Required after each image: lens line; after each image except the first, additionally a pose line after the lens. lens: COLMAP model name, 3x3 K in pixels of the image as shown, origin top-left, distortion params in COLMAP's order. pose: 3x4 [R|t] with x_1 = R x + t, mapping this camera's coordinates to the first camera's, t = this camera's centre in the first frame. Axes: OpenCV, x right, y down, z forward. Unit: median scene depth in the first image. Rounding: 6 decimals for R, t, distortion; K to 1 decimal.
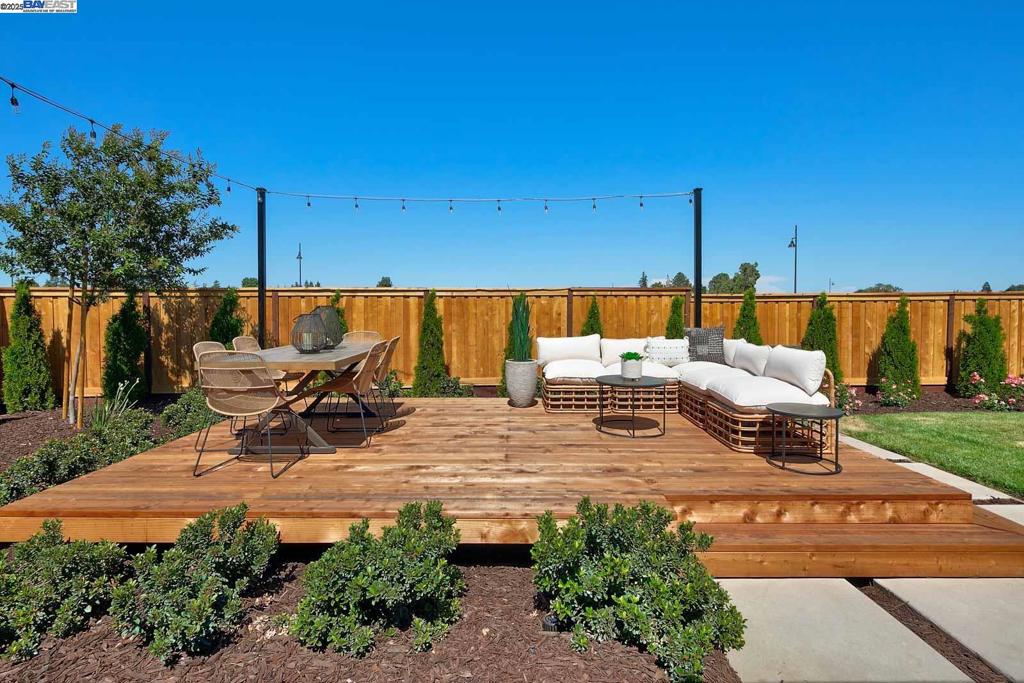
lens RADIAL K [[497.1, 0, 509.4], [0, 497.1, 310.4], [0, 0, 1]] dist [0.003198, -0.000855]
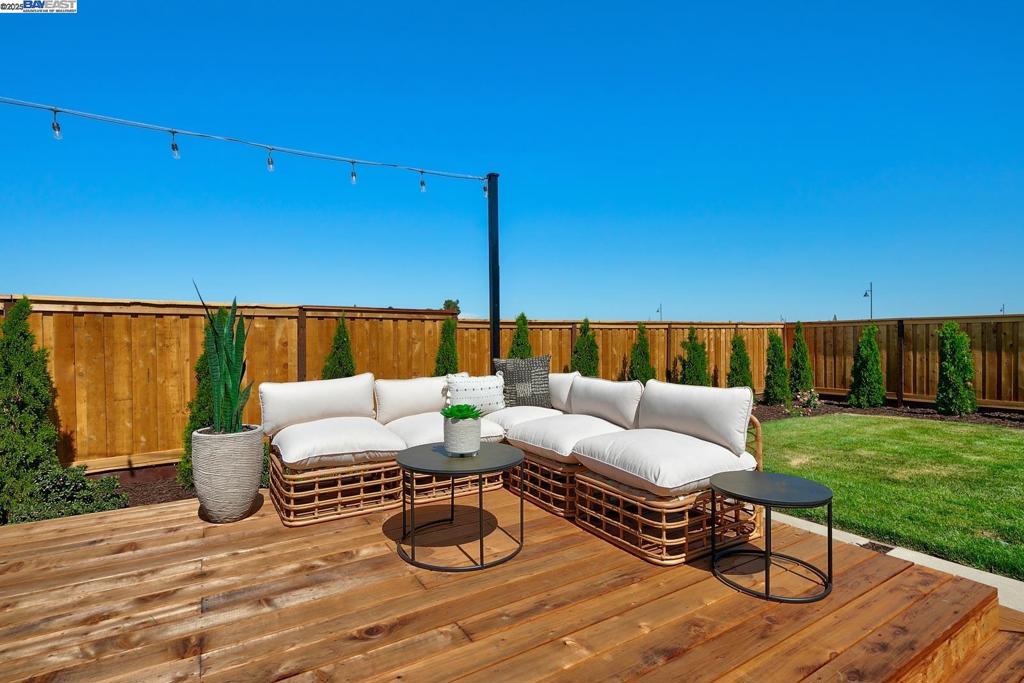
lens RADIAL K [[497.1, 0, 512.7], [0, 497.1, 343.9], [0, 0, 1]] dist [0.003198, -0.000855]
pose [[0.843446, -0.008181, 0.537152, -0.002439], [0.007543, 0.999966, 0.003387, 0.008848], [-0.537162, 0.001195, 0.843478, 0.306480]]
